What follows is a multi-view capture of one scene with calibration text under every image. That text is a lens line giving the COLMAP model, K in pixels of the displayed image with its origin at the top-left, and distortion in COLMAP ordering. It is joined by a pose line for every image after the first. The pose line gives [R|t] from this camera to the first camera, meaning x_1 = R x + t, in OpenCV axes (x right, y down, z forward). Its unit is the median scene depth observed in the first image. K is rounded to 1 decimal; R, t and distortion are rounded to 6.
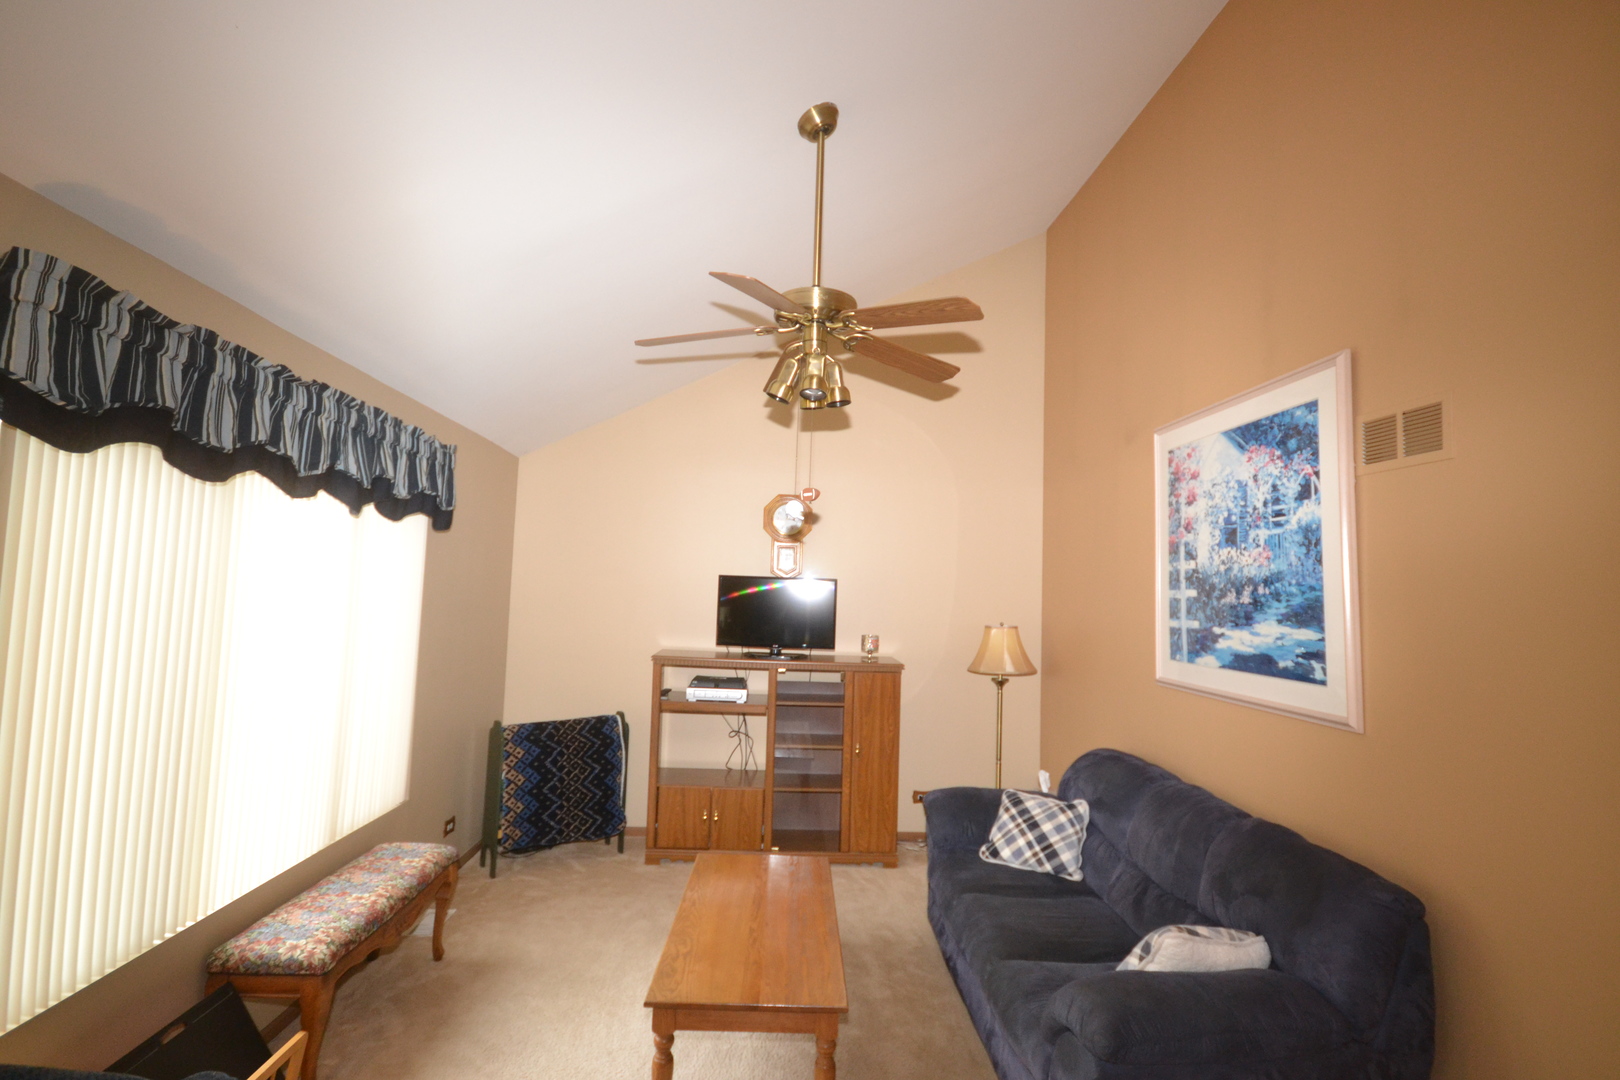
lens RADIAL K [[749.8, 0, 811.9], [0, 749.8, 538.2], [0, 0, 1]] dist [-0.002792, 0.001166]
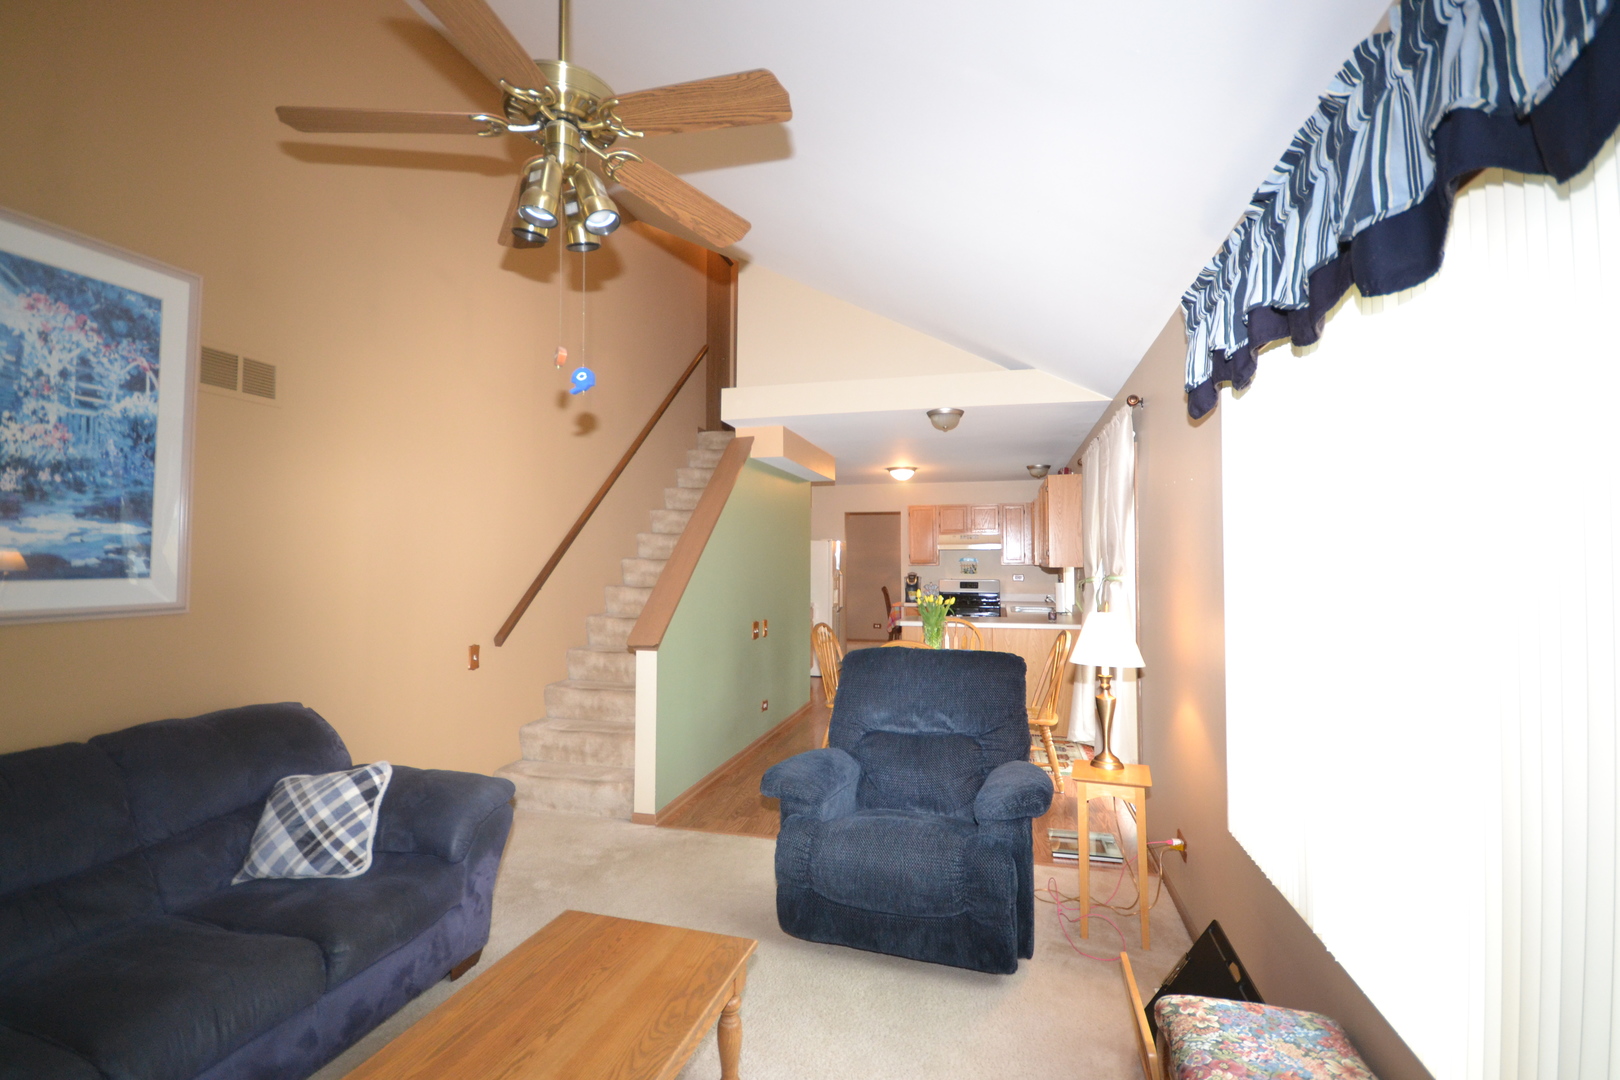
lens RADIAL K [[717.0, 0, 814.3], [0, 717.0, 545.5], [0, 0, 1]] dist [-0.002817, -0.002428]
pose [[-0.949287, -0.026219, 0.313316, -0.437743], [-0.053557, 0.995437, -0.078968, 0.160214], [-0.309816, -0.091744, -0.946360, 1.460039]]
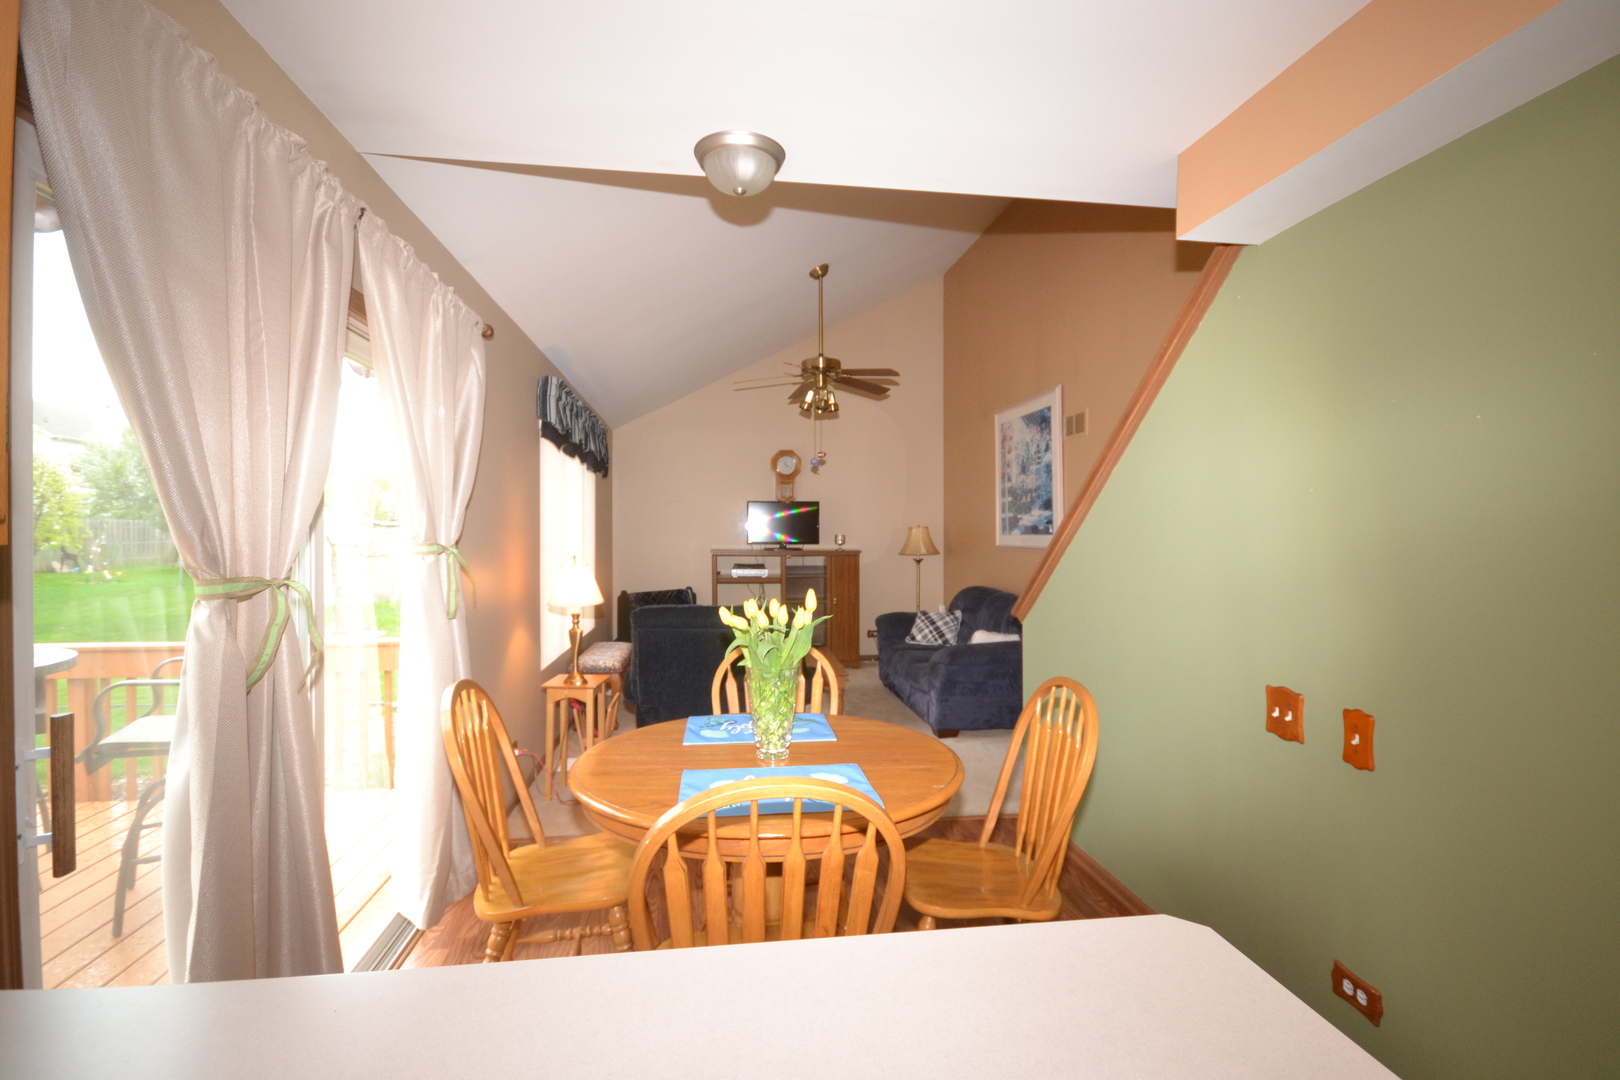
lens RADIAL K [[749.8, 0, 799.5], [0, 749.8, 533.4], [0, 0, 1]] dist [-0.002792, 0.001166]
pose [[0.997541, -0.031708, 0.062503, -0.191678], [0.027253, 0.997113, 0.070873, 0.011083], [-0.064570, -0.068995, 0.995525, -1.059710]]
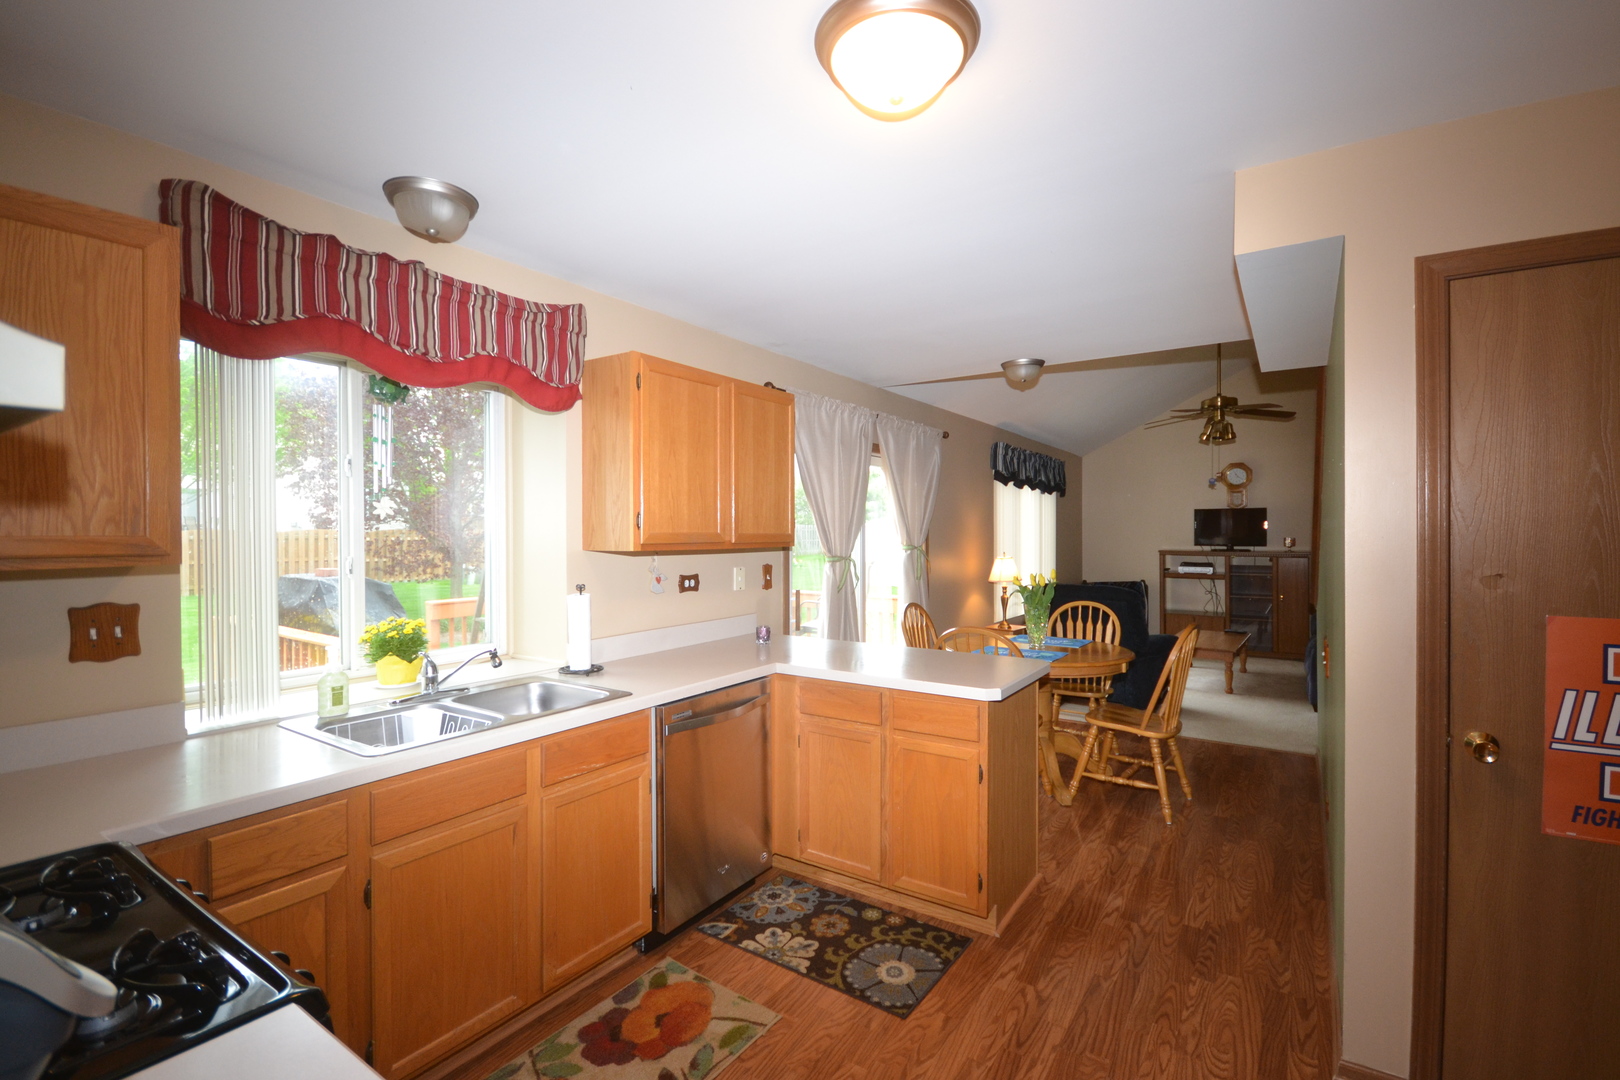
lens RADIAL K [[717.0, 0, 796.0], [0, 717.0, 540.5], [0, 0, 1]] dist [-0.002817, -0.002428]
pose [[0.779347, -0.031244, -0.625813, 0.383779], [0.073308, 0.996444, 0.041546, -0.038896], [0.622289, -0.078256, 0.778866, -1.818647]]
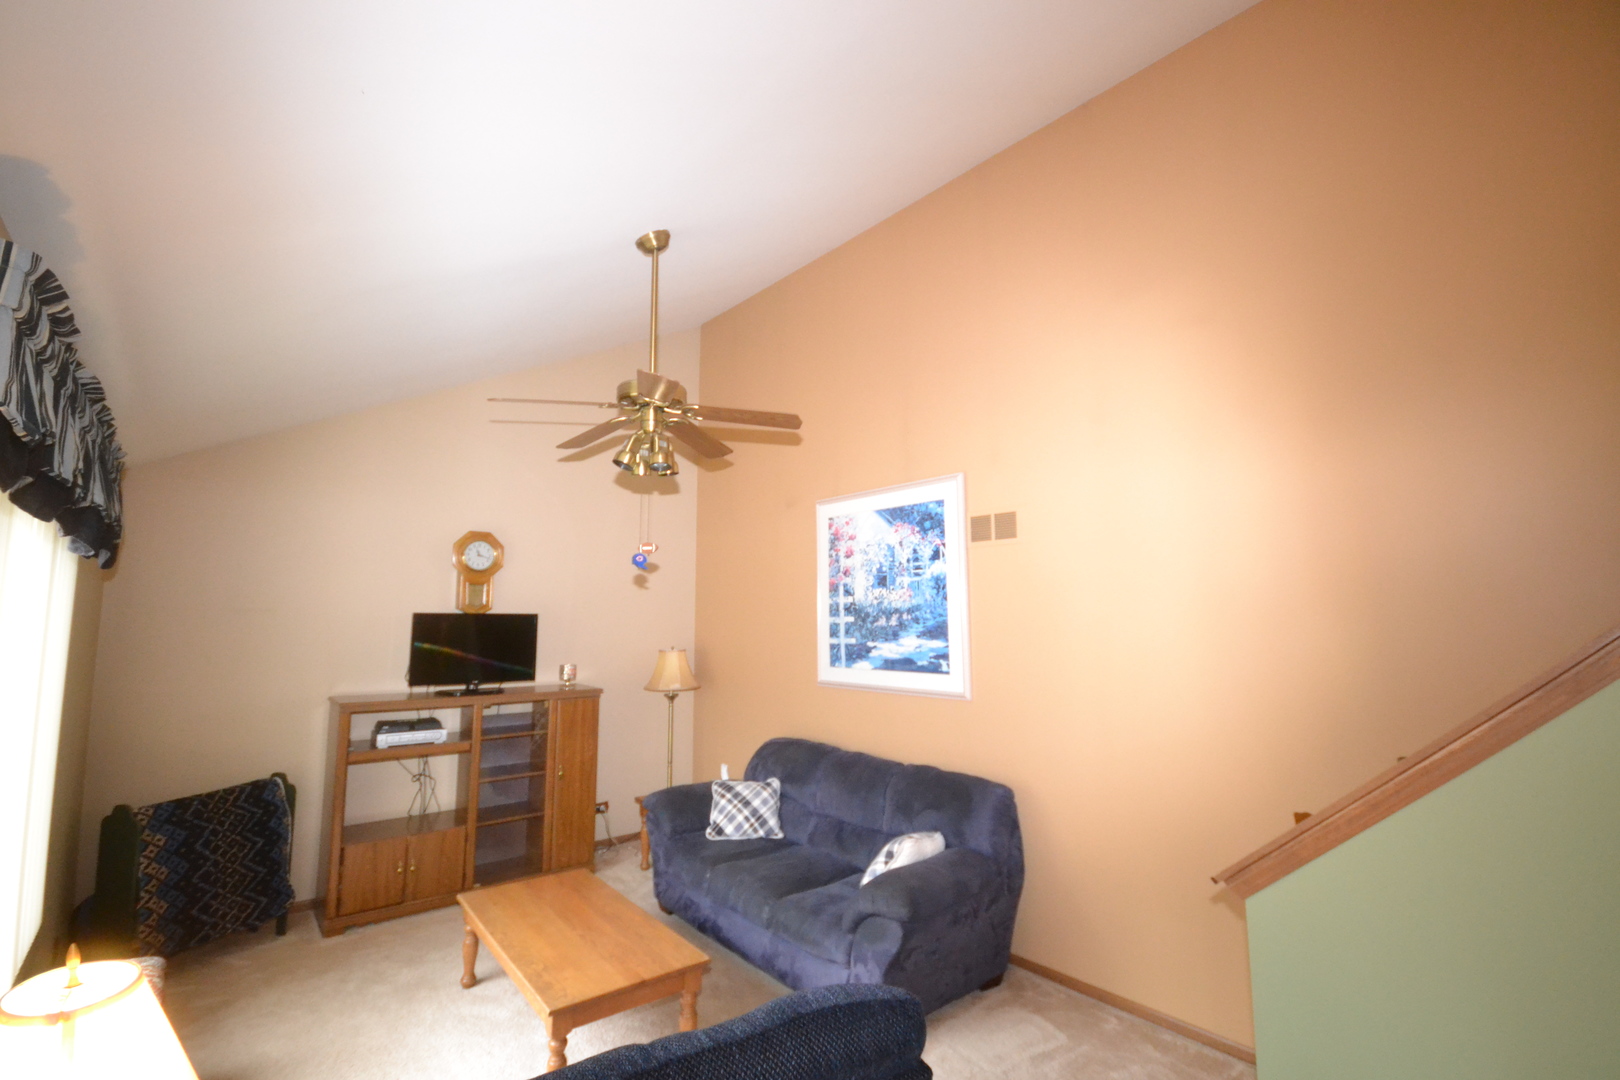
lens RADIAL K [[717.0, 0, 796.4], [0, 717.0, 537.3], [0, 0, 1]] dist [-0.002817, -0.002428]
pose [[0.801212, 0.036456, 0.597269, -0.470010], [-0.015761, 0.999082, -0.039839, -0.031354], [-0.598173, 0.022505, 0.801051, -0.057103]]
